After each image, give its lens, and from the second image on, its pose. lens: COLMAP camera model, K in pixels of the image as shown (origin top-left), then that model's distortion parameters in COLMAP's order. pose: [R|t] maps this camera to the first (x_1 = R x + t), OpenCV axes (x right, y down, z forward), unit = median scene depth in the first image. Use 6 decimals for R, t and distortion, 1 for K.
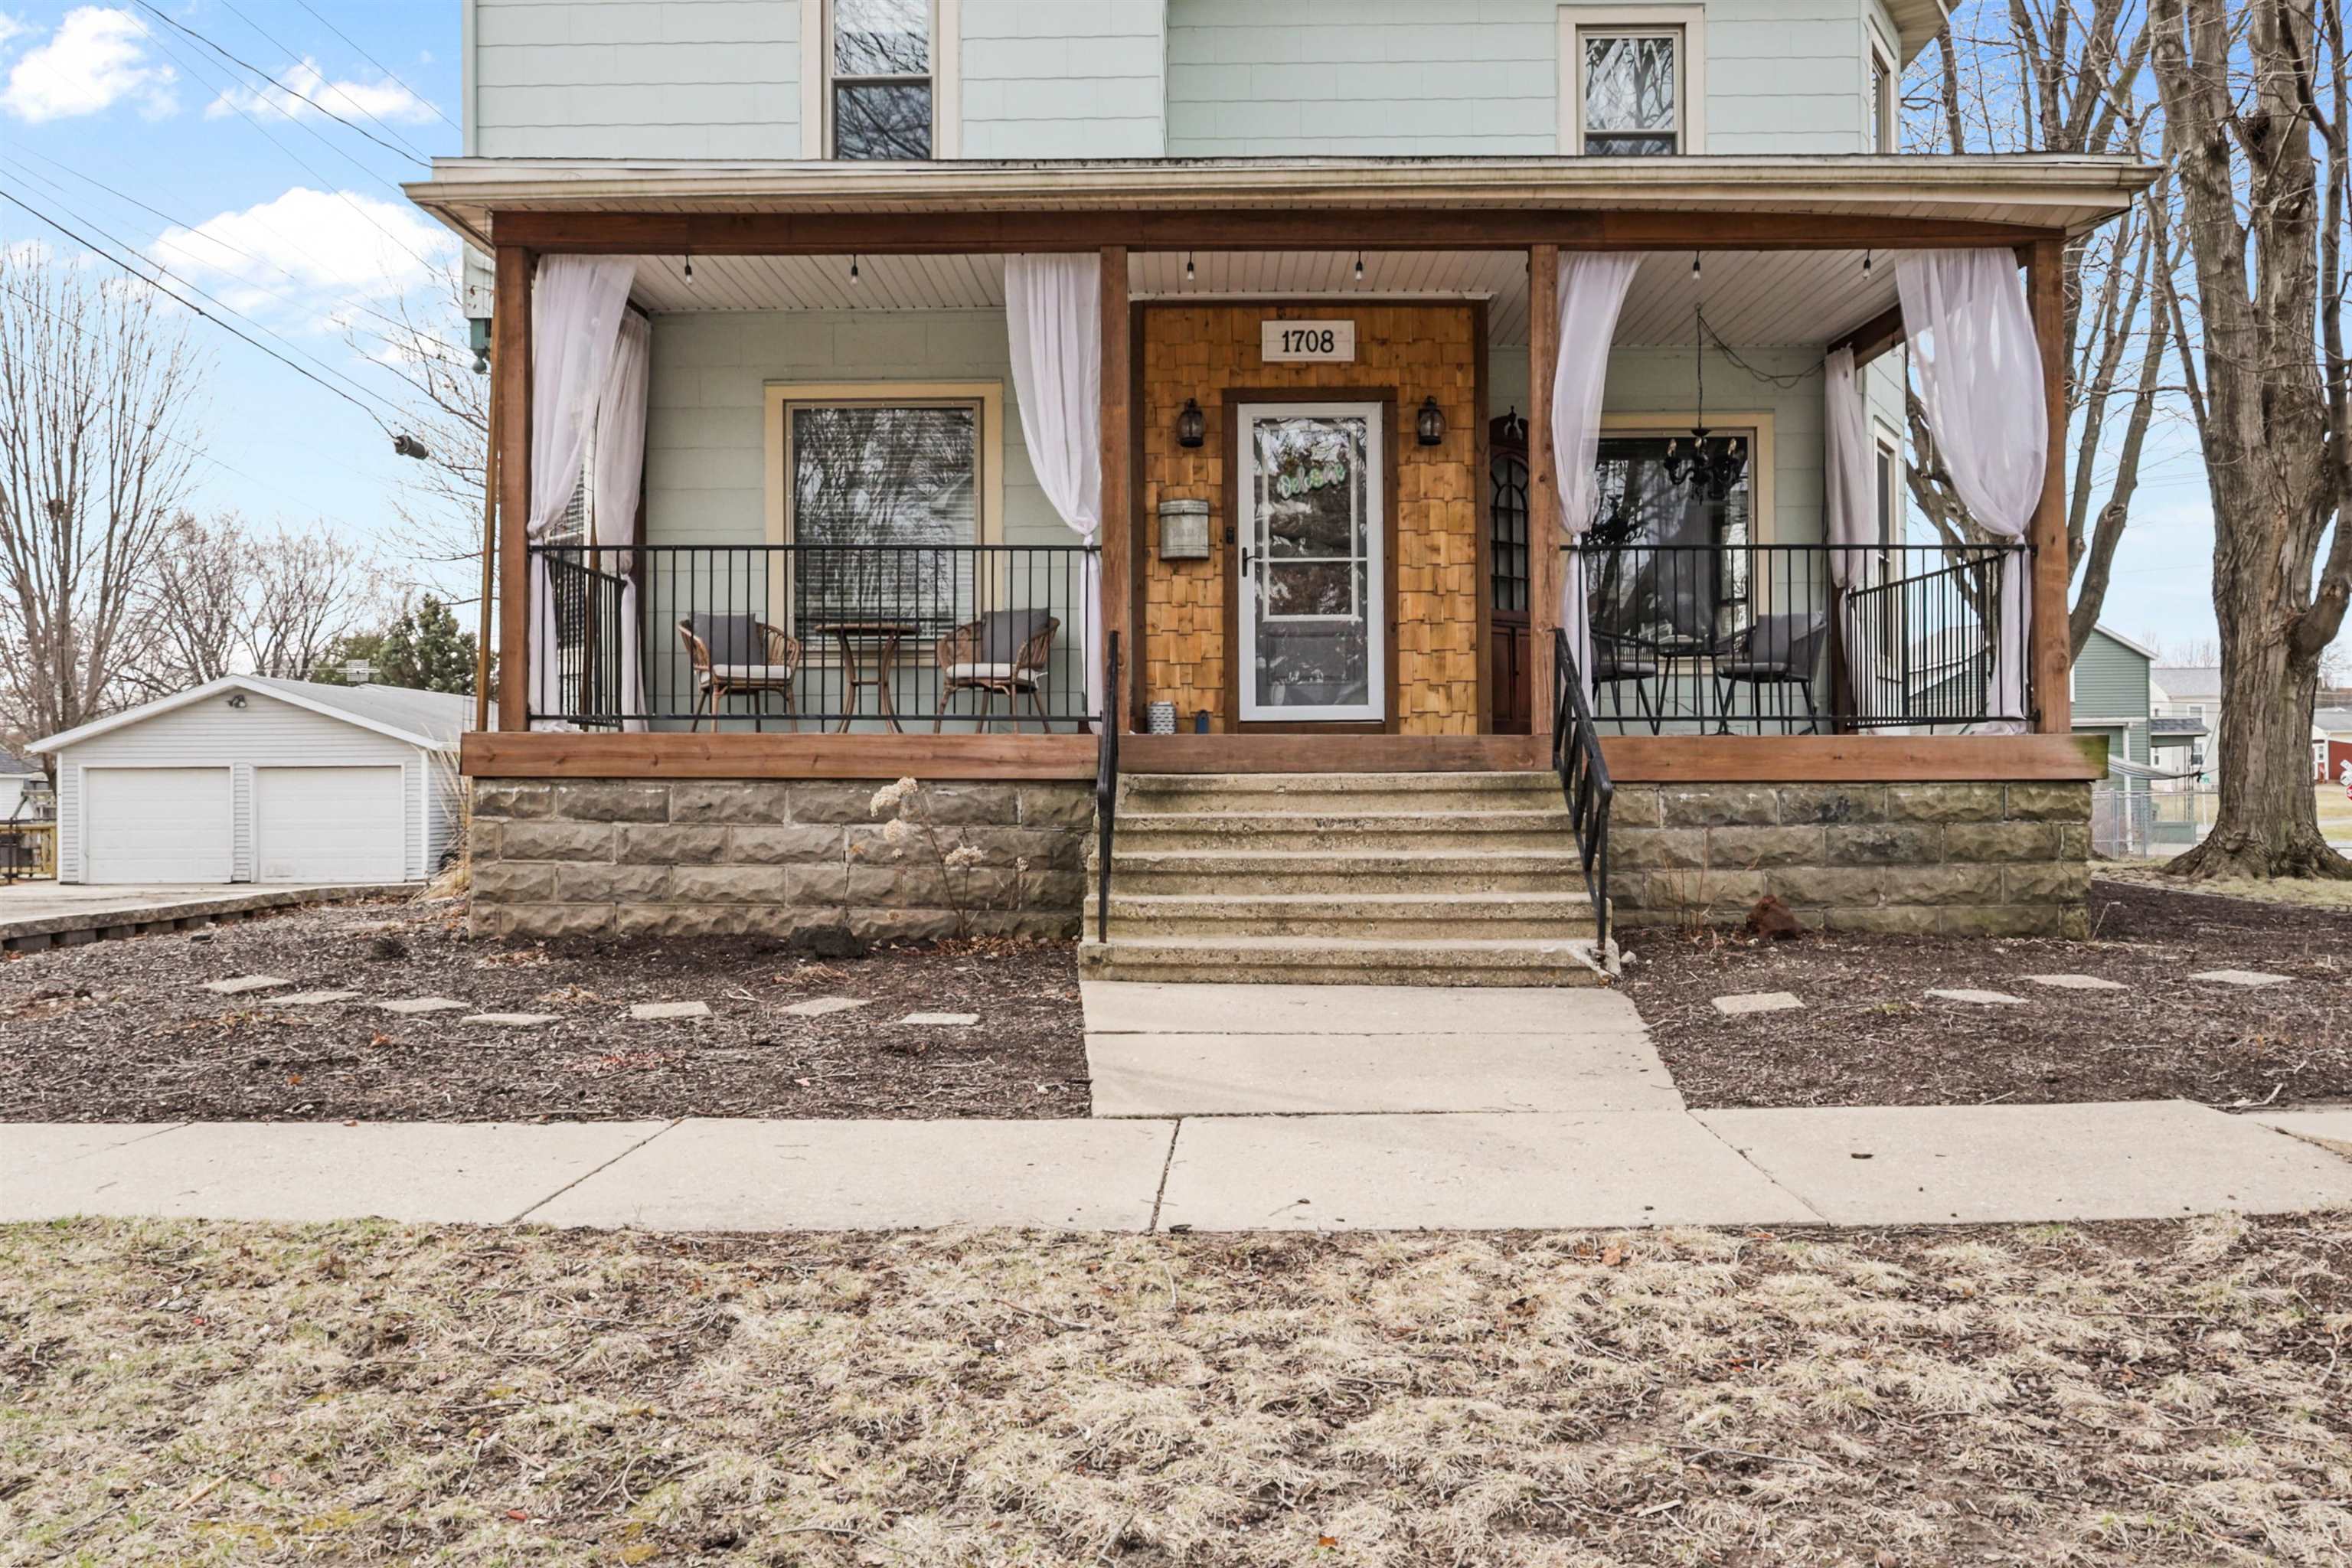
lens RADIAL K [[1956.2, 0, 1174.8], [0, 1956.2, 755.2], [0, 0, 1]] dist [-0.012084, -0.003148]
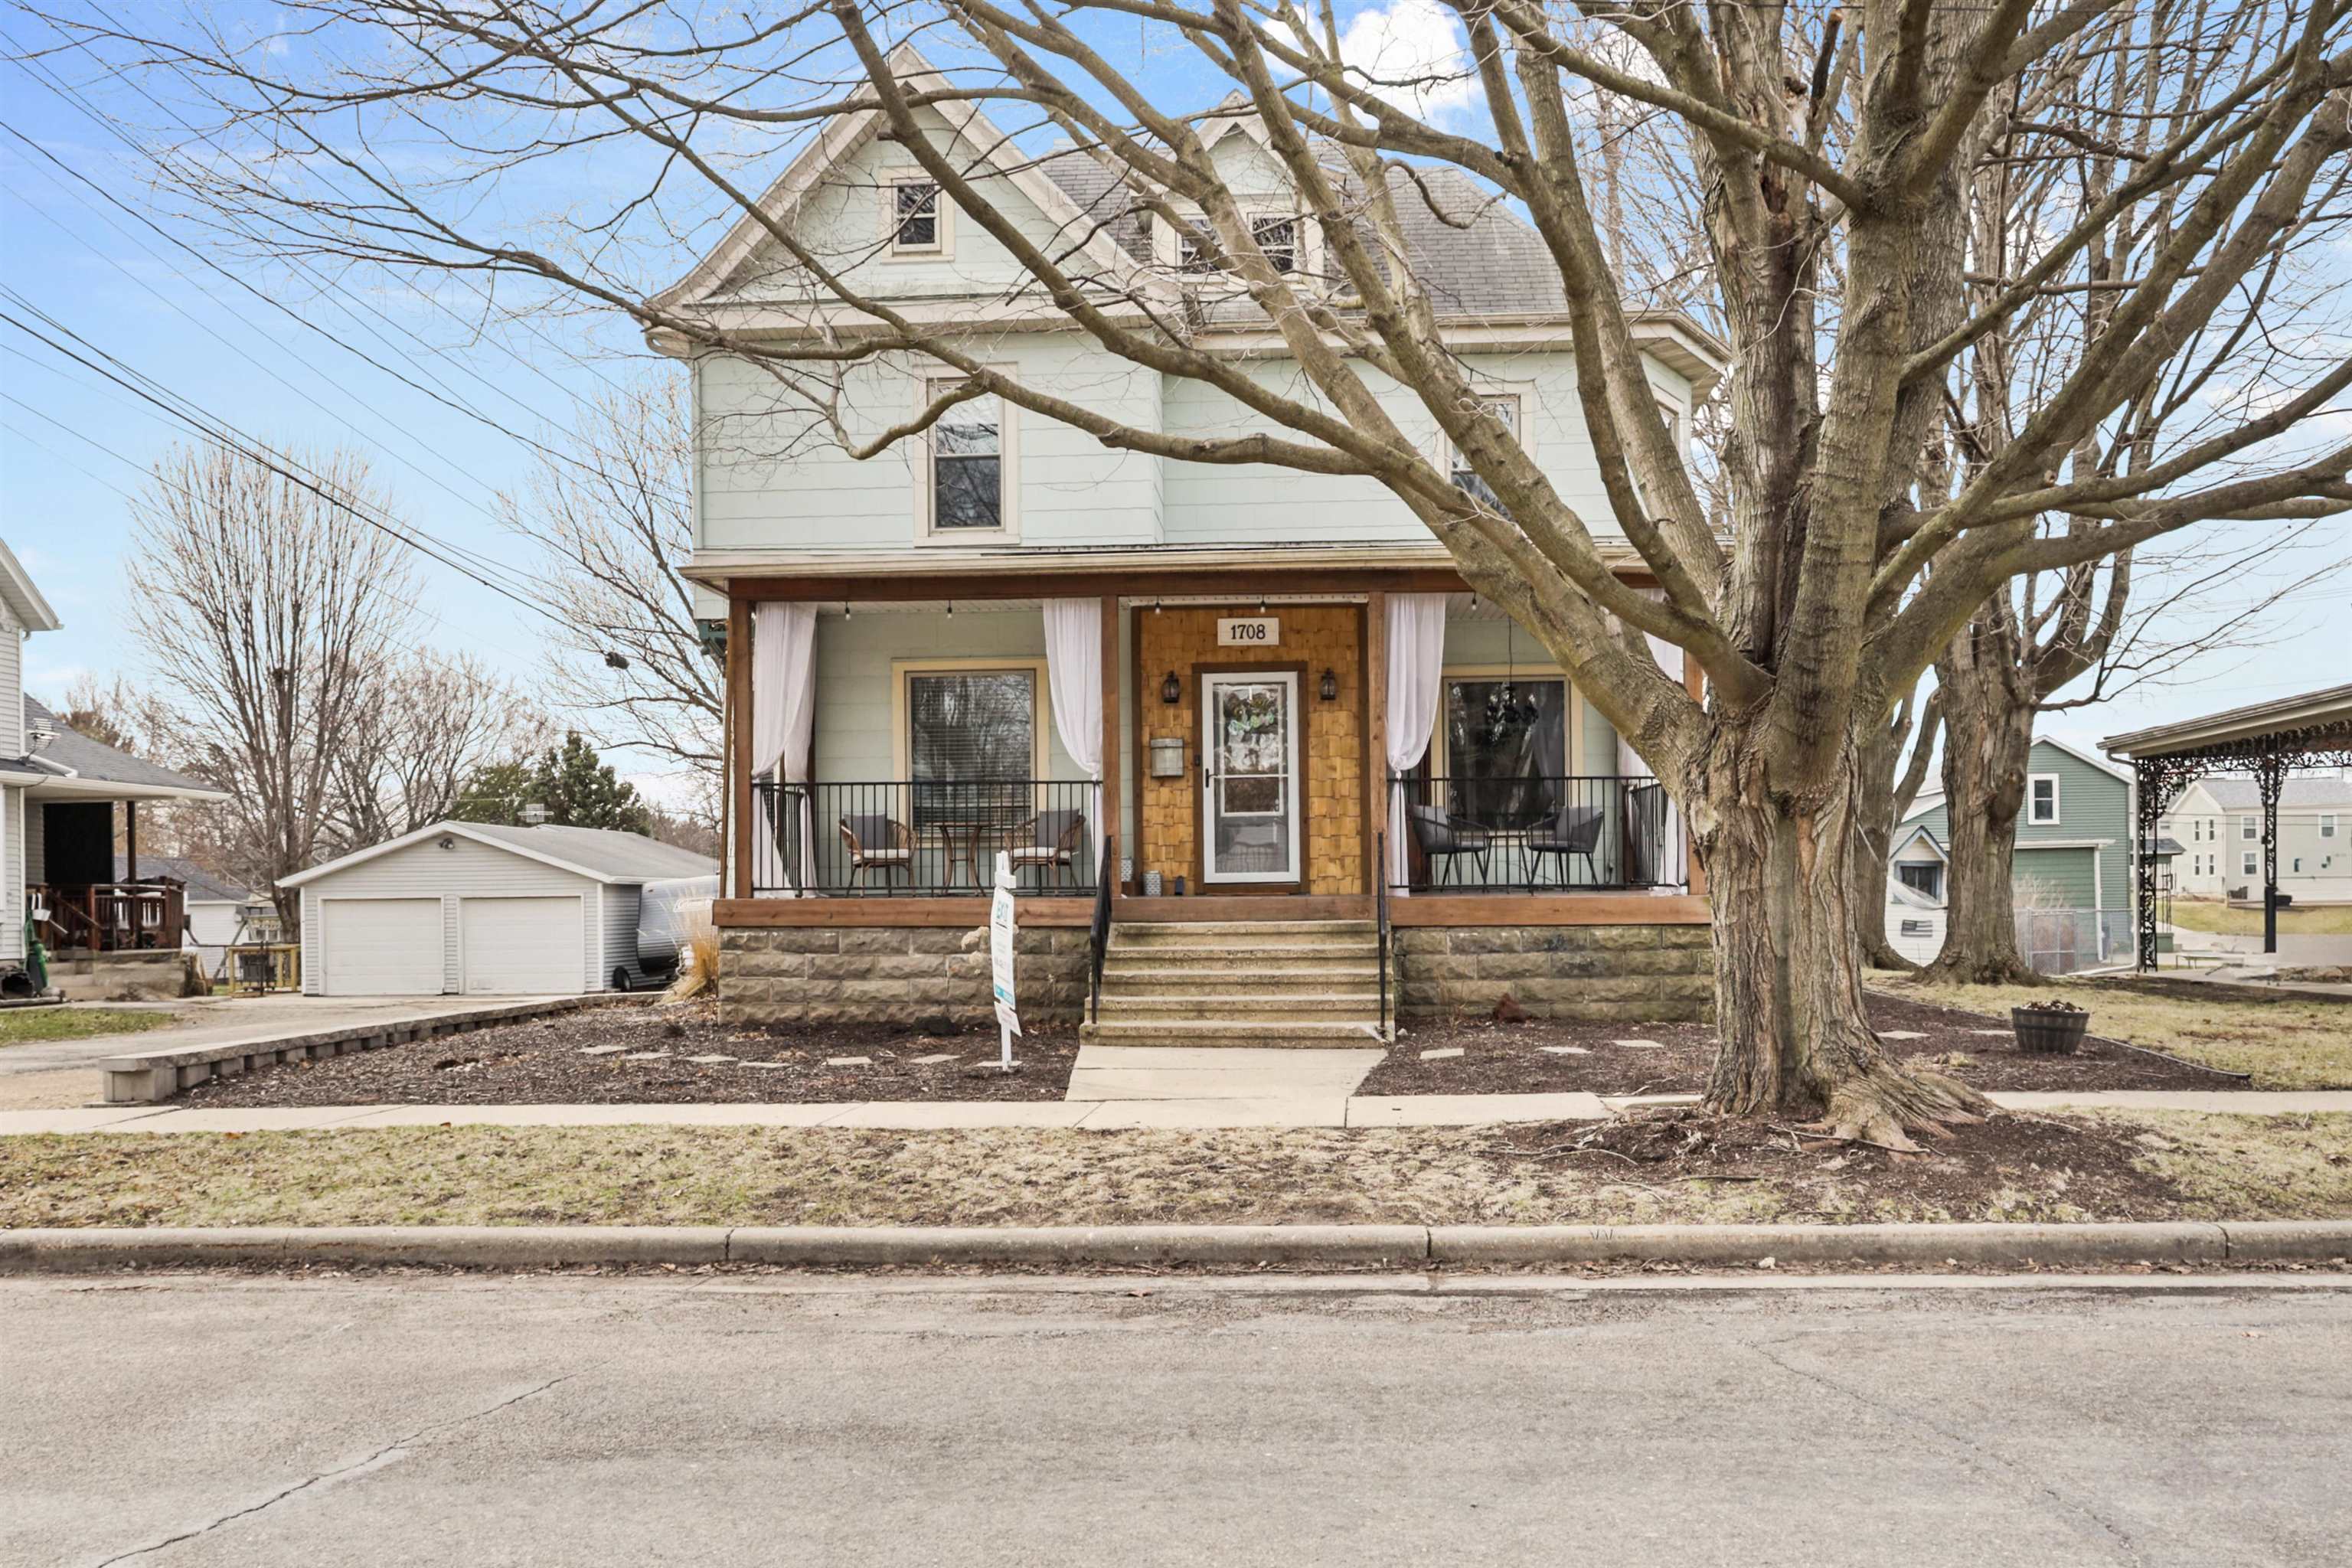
lens RADIAL K [[1962.2, 0, 1177.2], [0, 1962.2, 859.8], [0, 0, 1]] dist [-0.013501, -0.005082]
pose [[0.998653, -0.006701, -0.051461, 0.108400], [0.006561, 0.999974, -0.002879, -0.037451], [0.051479, 0.002538, 0.998671, -0.624380]]
